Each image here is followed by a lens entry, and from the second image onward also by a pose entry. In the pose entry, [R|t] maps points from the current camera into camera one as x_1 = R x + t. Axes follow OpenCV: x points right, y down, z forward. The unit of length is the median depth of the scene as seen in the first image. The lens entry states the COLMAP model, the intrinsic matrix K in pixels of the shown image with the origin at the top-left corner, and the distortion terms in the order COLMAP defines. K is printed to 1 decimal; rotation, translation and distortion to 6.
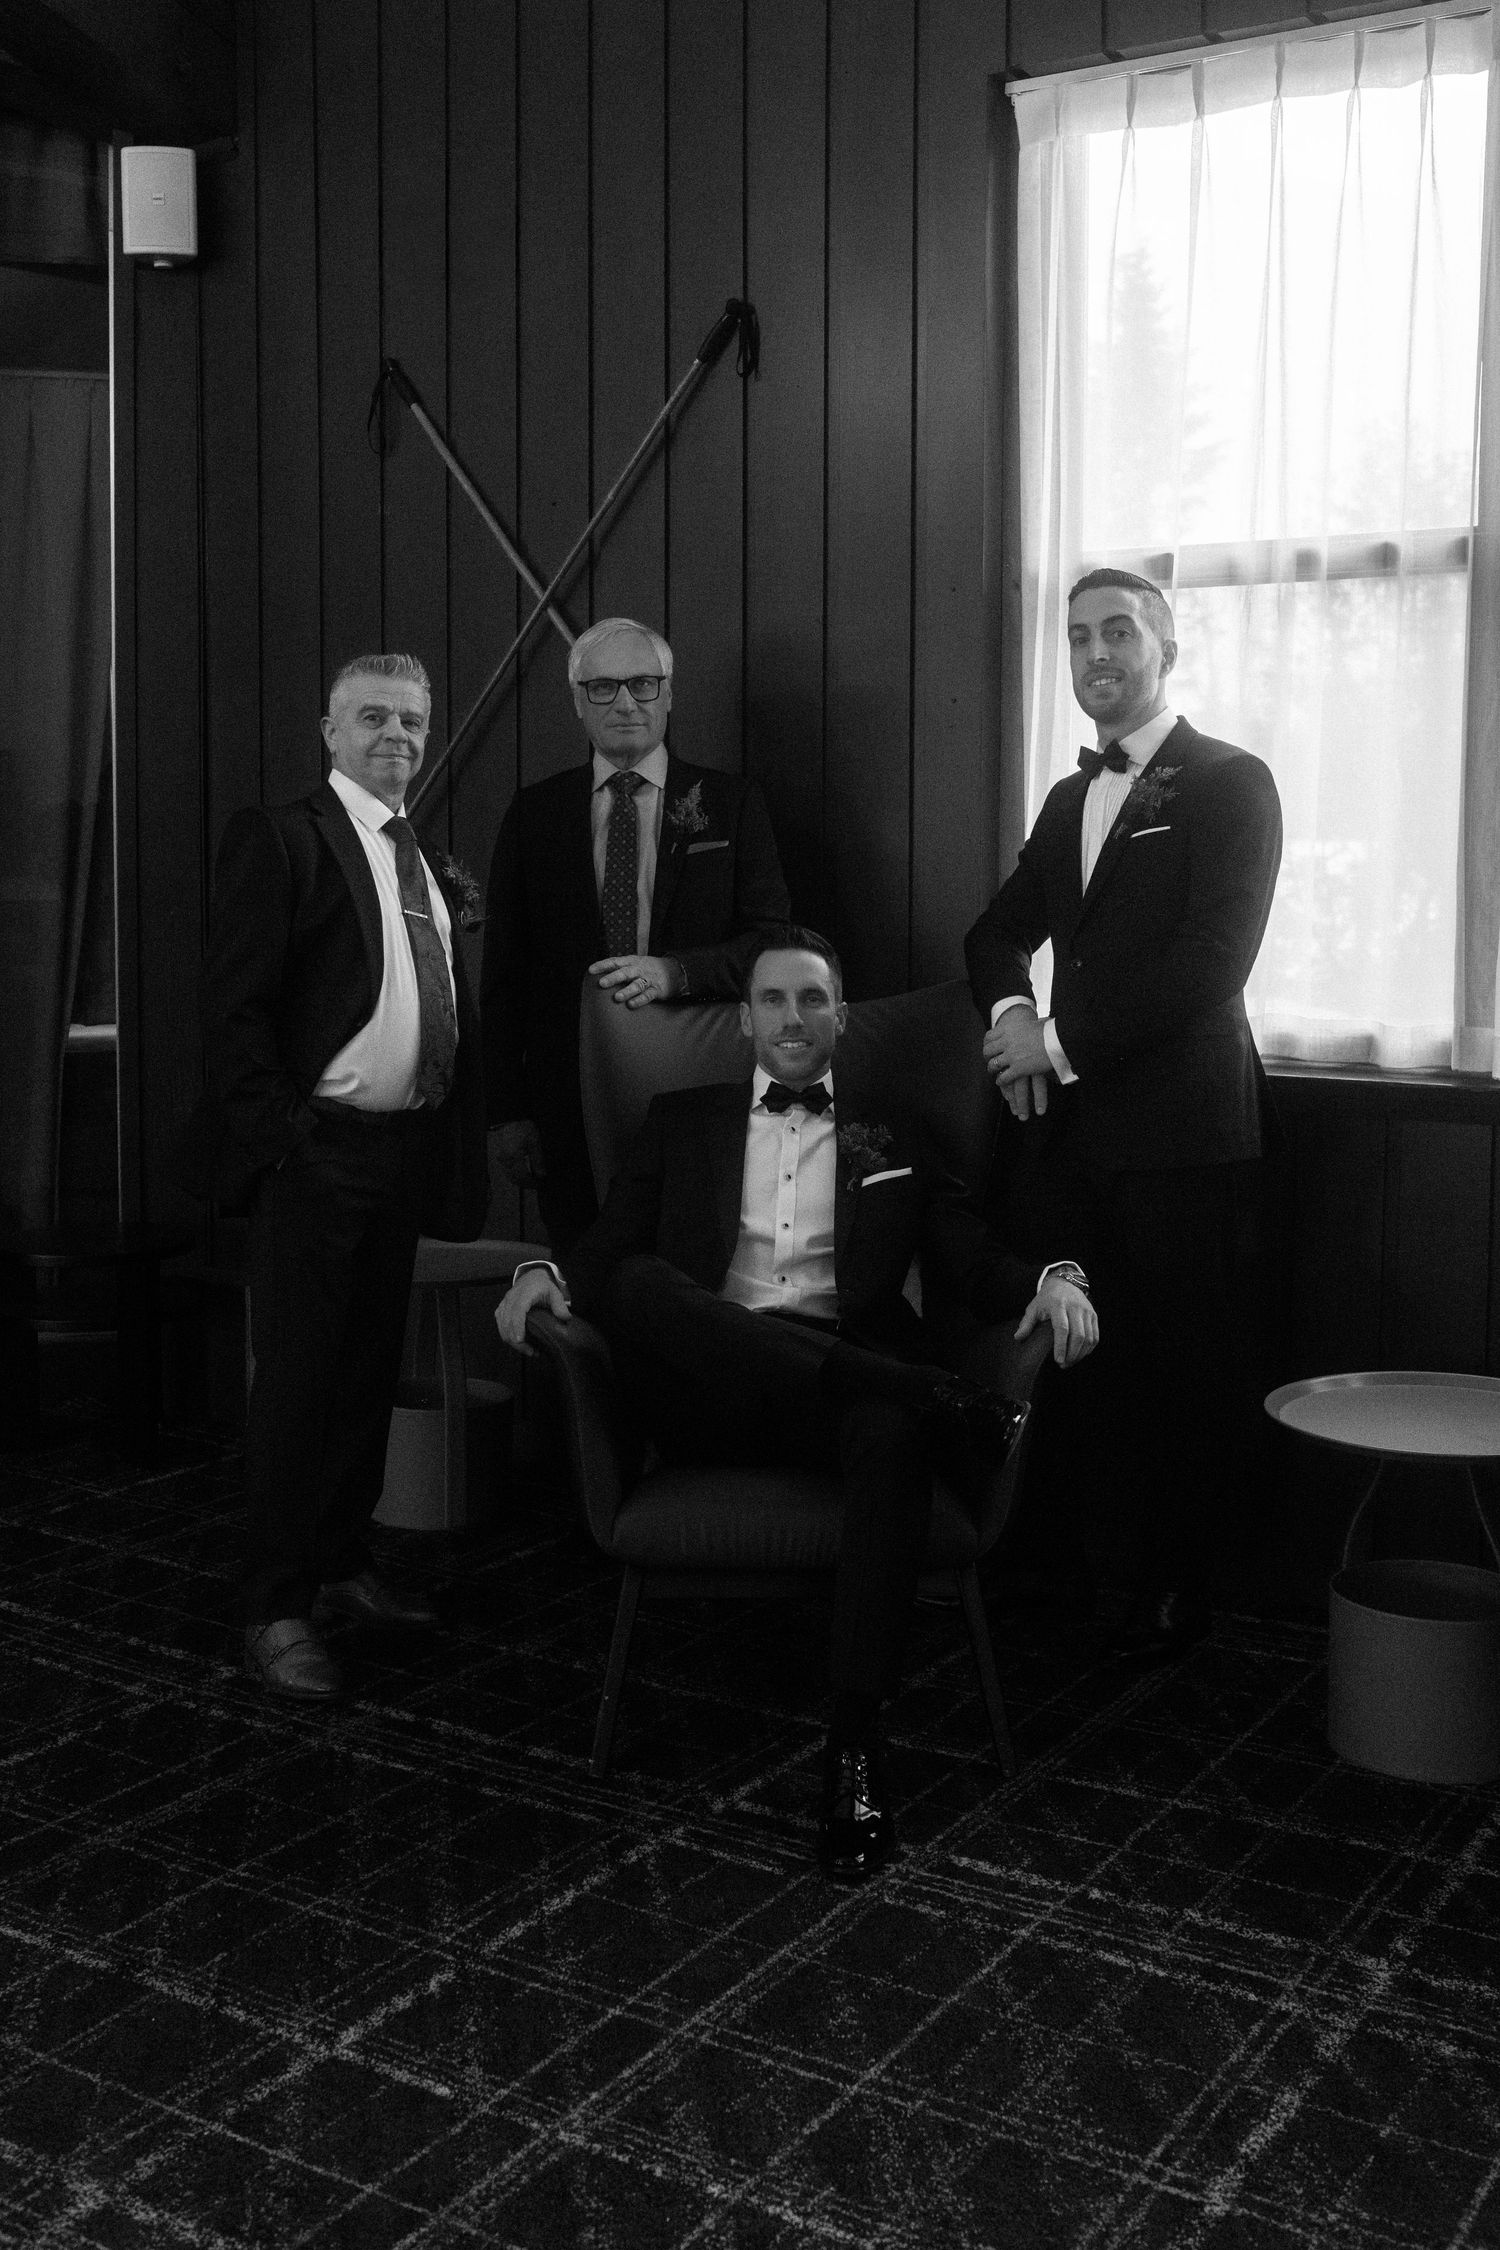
lens RADIAL K [[2240.6, 0, 764.9], [0, 2240.6, 1117.1], [0, 0, 1]] dist [-0.017995, 0.000000]
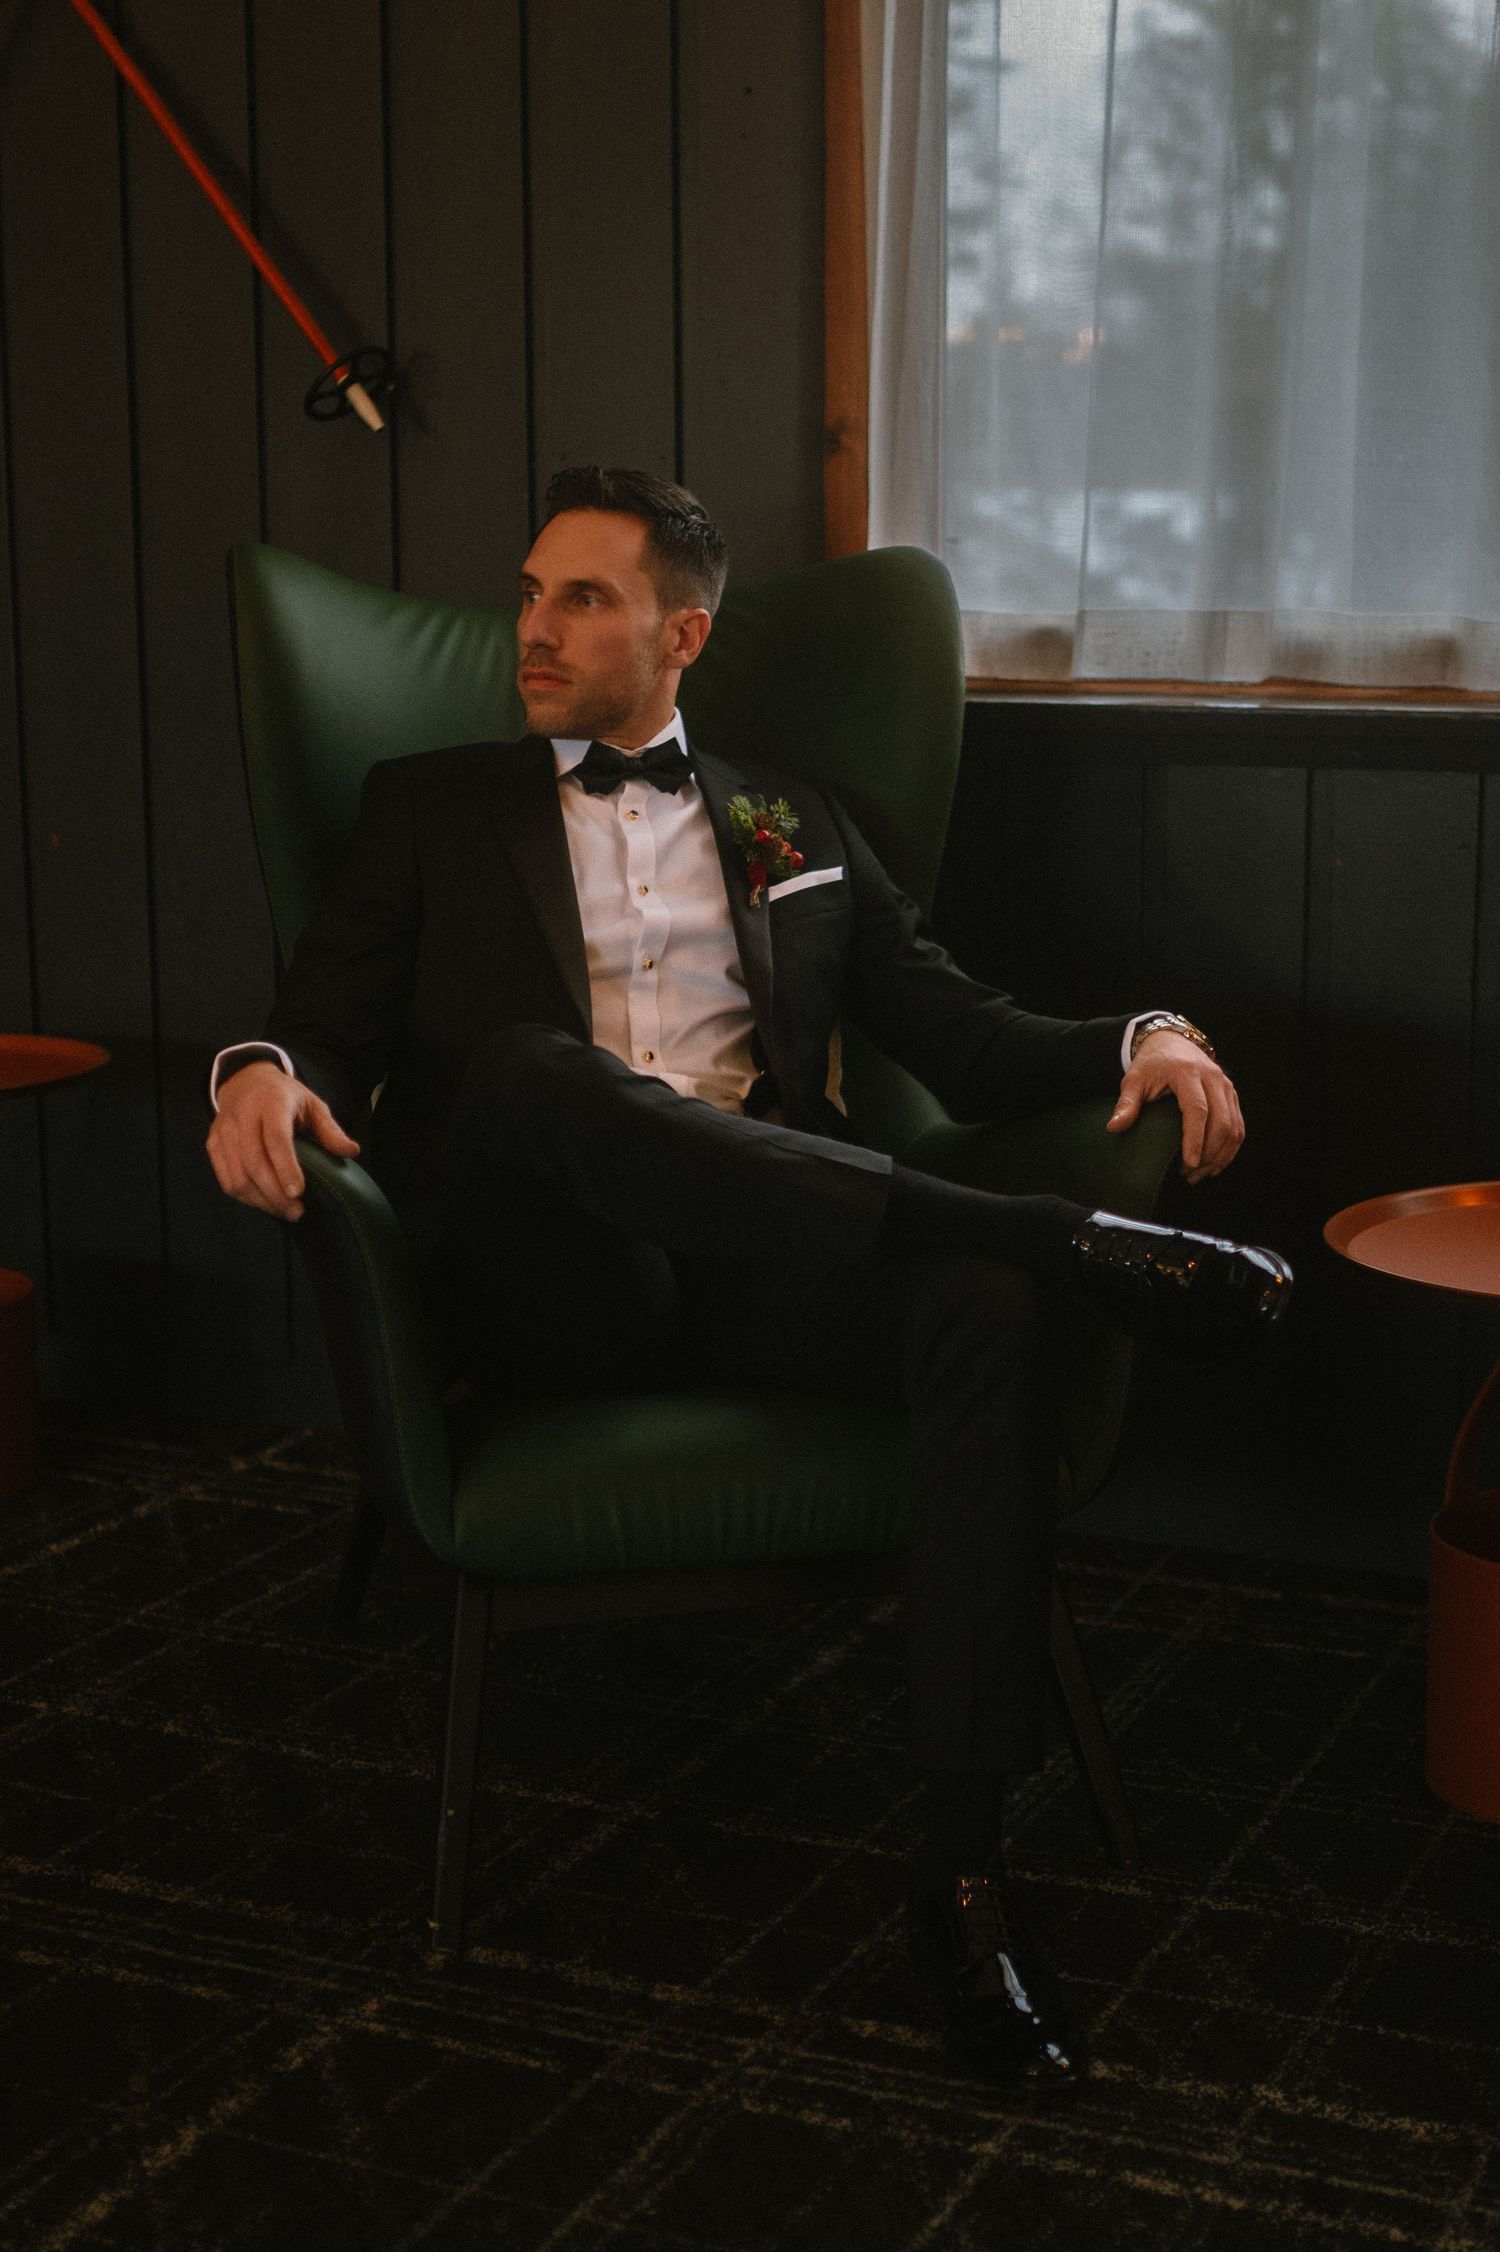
lens RADIAL K [[3274.2, 0, 813.7], [0, 3274.2, 1189.1], [0, 0, 1]] dist [-0.027457, 0.000000]
pose [[0.991032, -0.035934, 0.128705, -0.027534], [0.024107, 0.995439, 0.092300, 0.036362], [-0.131435, -0.088369, 0.987378, 0.180771]]
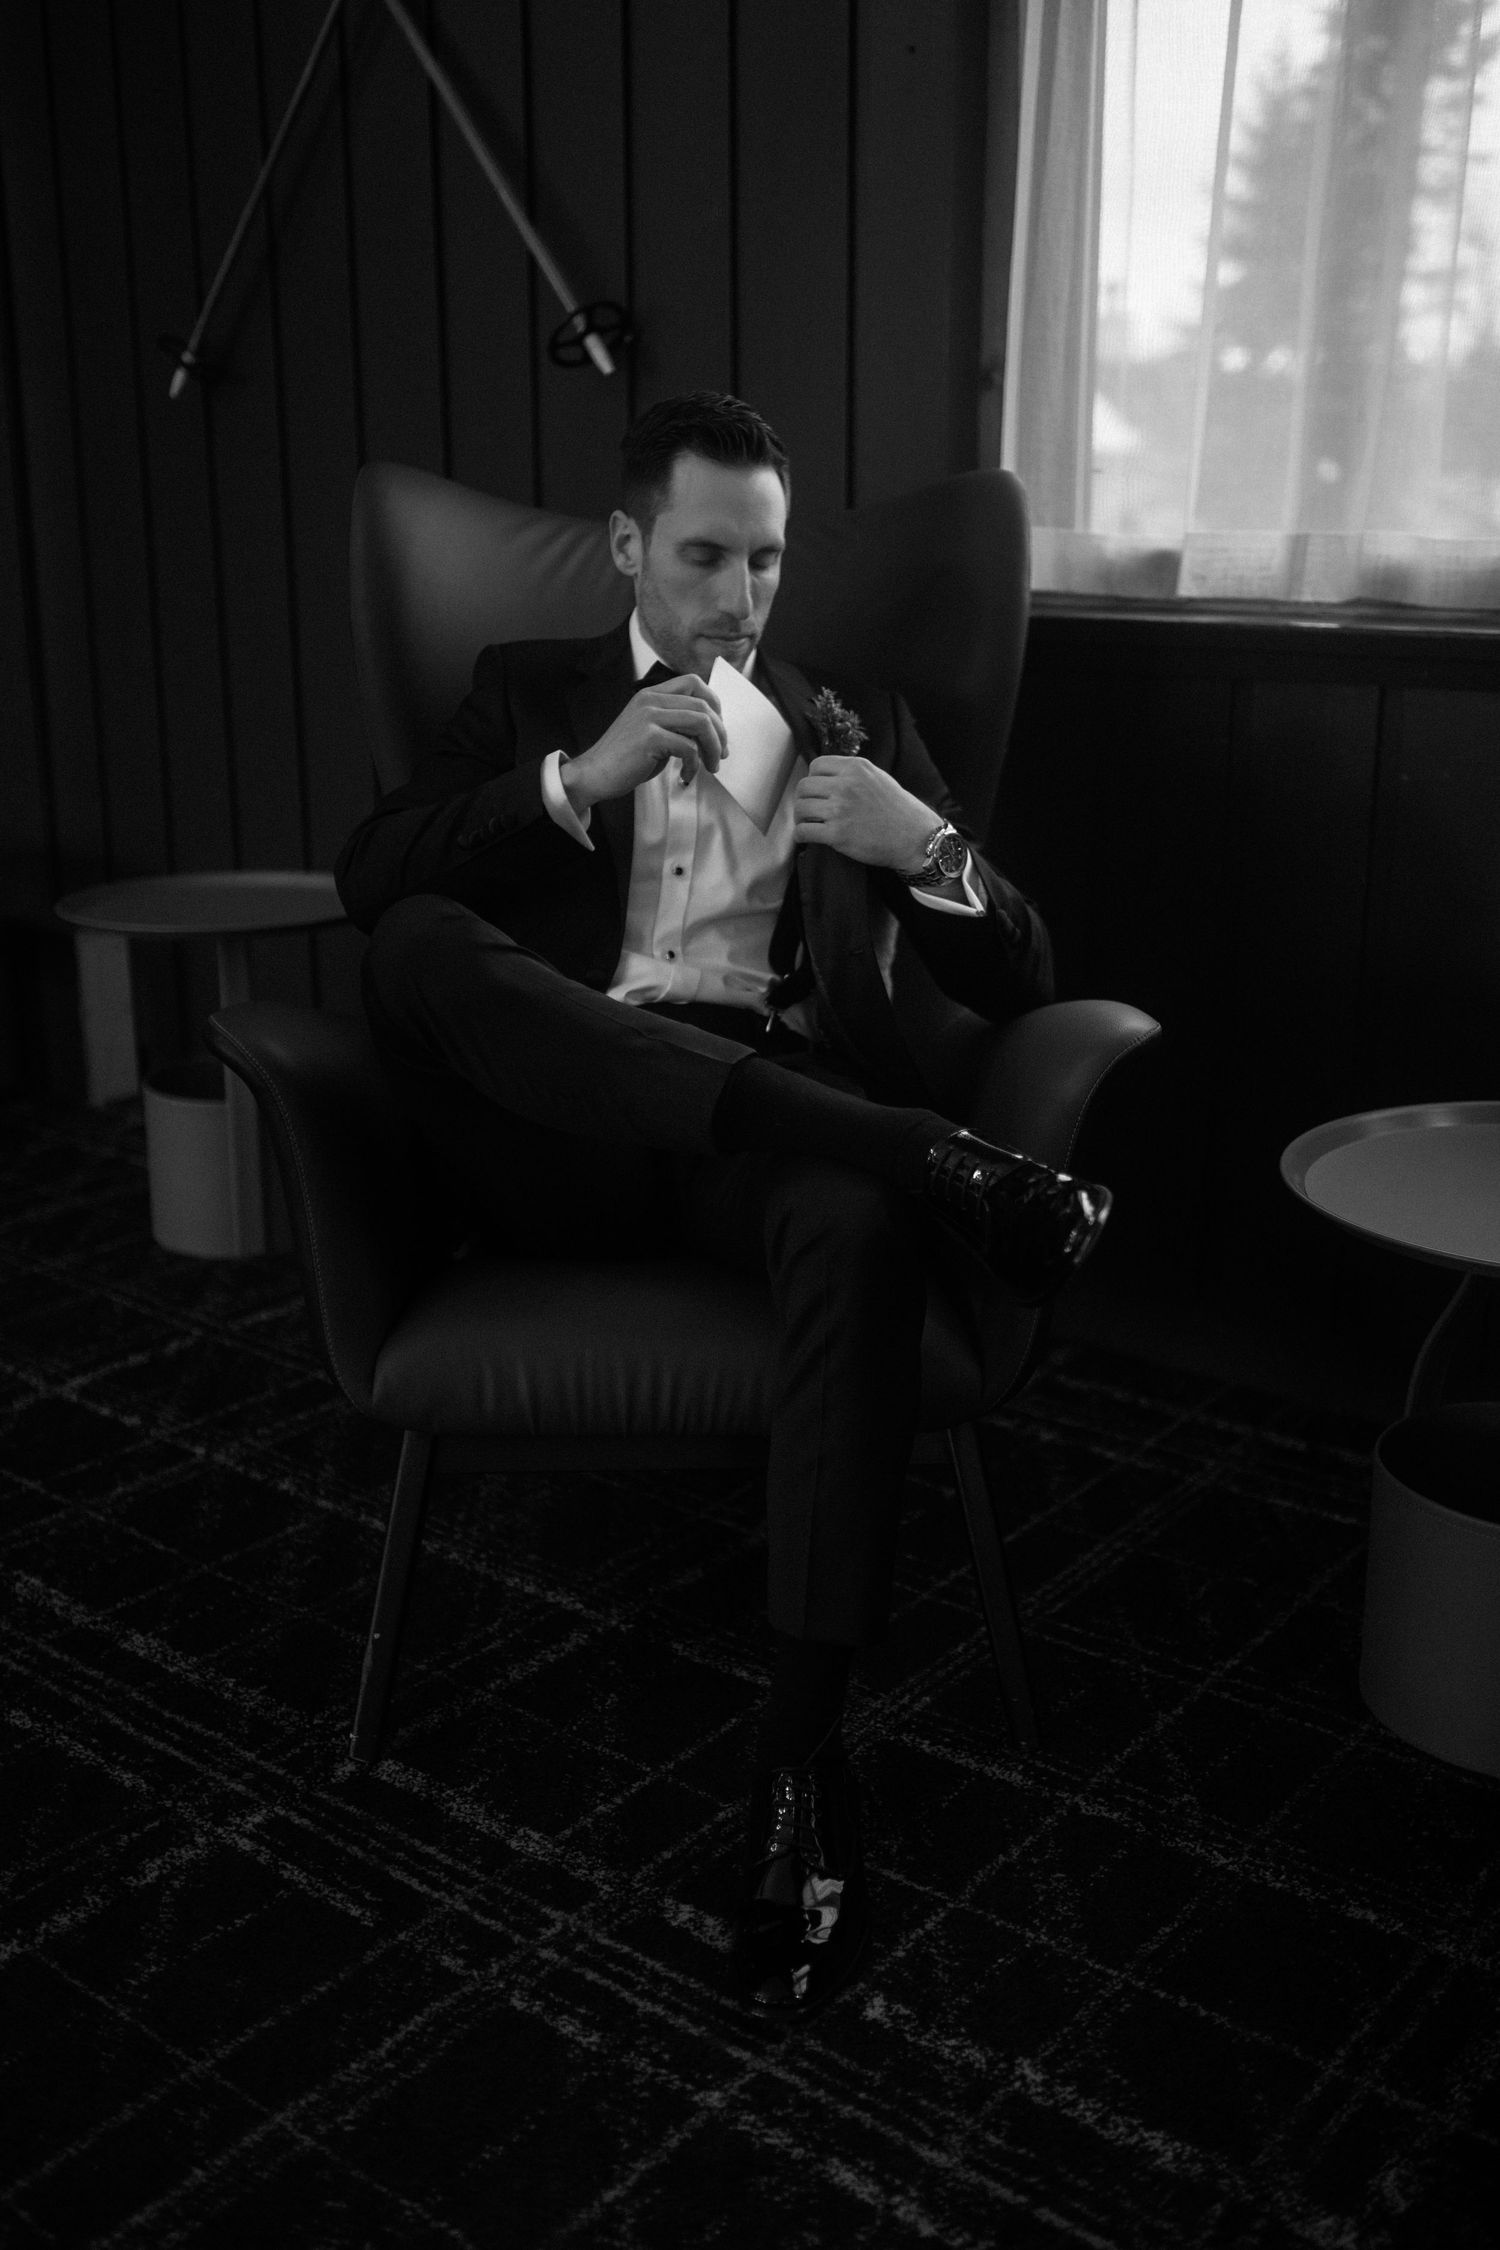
lens RADIAL K [[2240.6, 0, 732.5], [0, 2240.6, 1137.9], [0, 0, 1]] dist [-0.017995, 0.000000]
pose [[0.994031, 0.025085, -0.106173, 0.162773], [-0.007027, 0.985907, 0.167145, 0.027244], [0.108869, -0.165401, 0.980199, 0.453091]]
